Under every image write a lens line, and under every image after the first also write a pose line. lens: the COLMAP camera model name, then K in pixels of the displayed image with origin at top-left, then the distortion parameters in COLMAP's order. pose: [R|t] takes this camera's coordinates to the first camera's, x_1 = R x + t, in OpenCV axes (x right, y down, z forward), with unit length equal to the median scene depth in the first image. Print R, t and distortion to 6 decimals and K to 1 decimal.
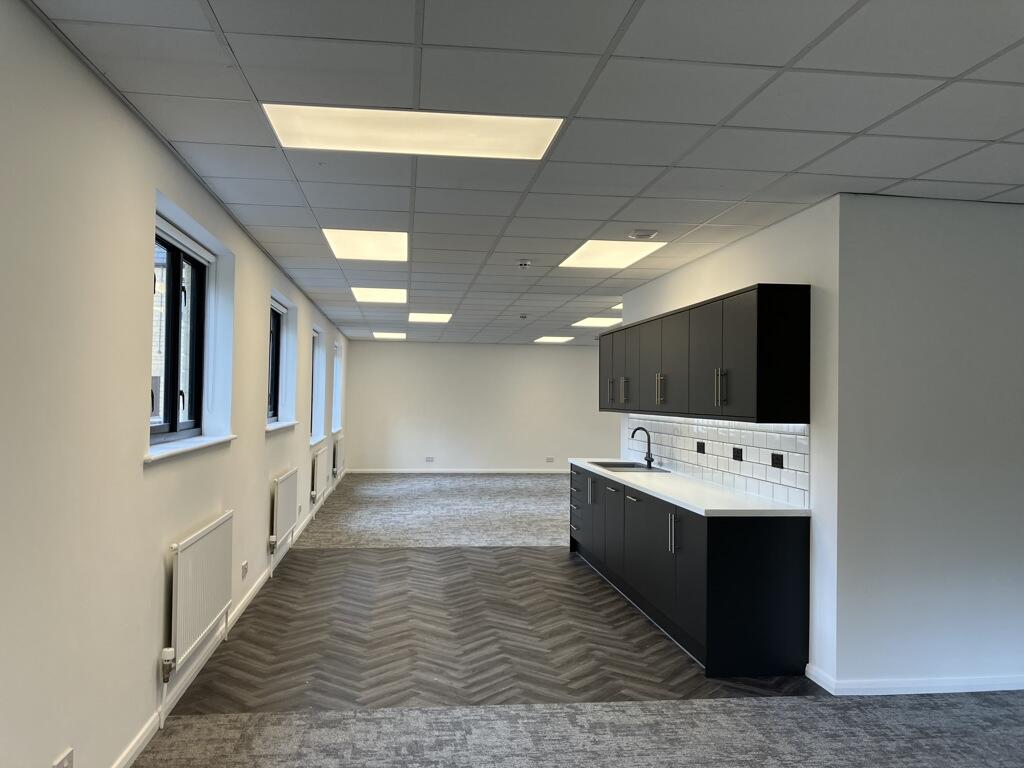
lens RADIAL K [[843.2, 0, 505.7], [0, 843.2, 380.8], [0, 0, 1]] dist [-0.000620, 0.014723]
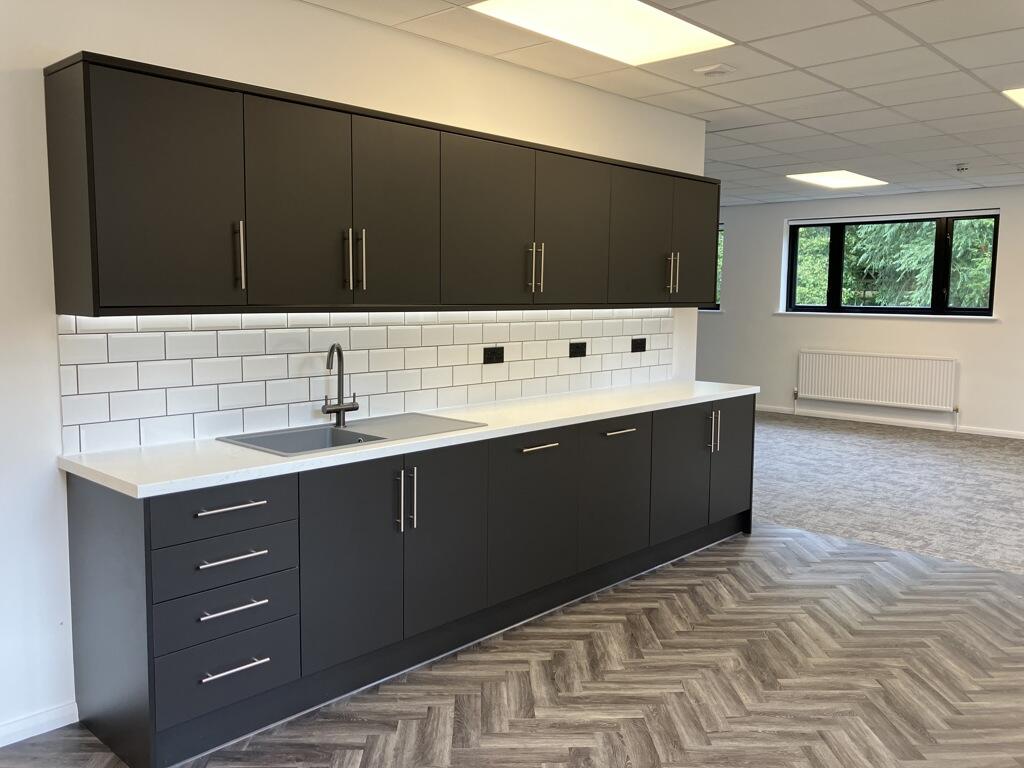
lens RADIAL K [[843.2, 0, 505.7], [0, 843.2, 380.8], [0, 0, 1]] dist [-0.000620, 0.014723]
pose [[-0.634073, -0.101417, 0.766594, -0.365388], [-0.032832, 0.993999, 0.104345, 0.036867], [-0.772576, 0.040994, -0.633598, 1.788343]]
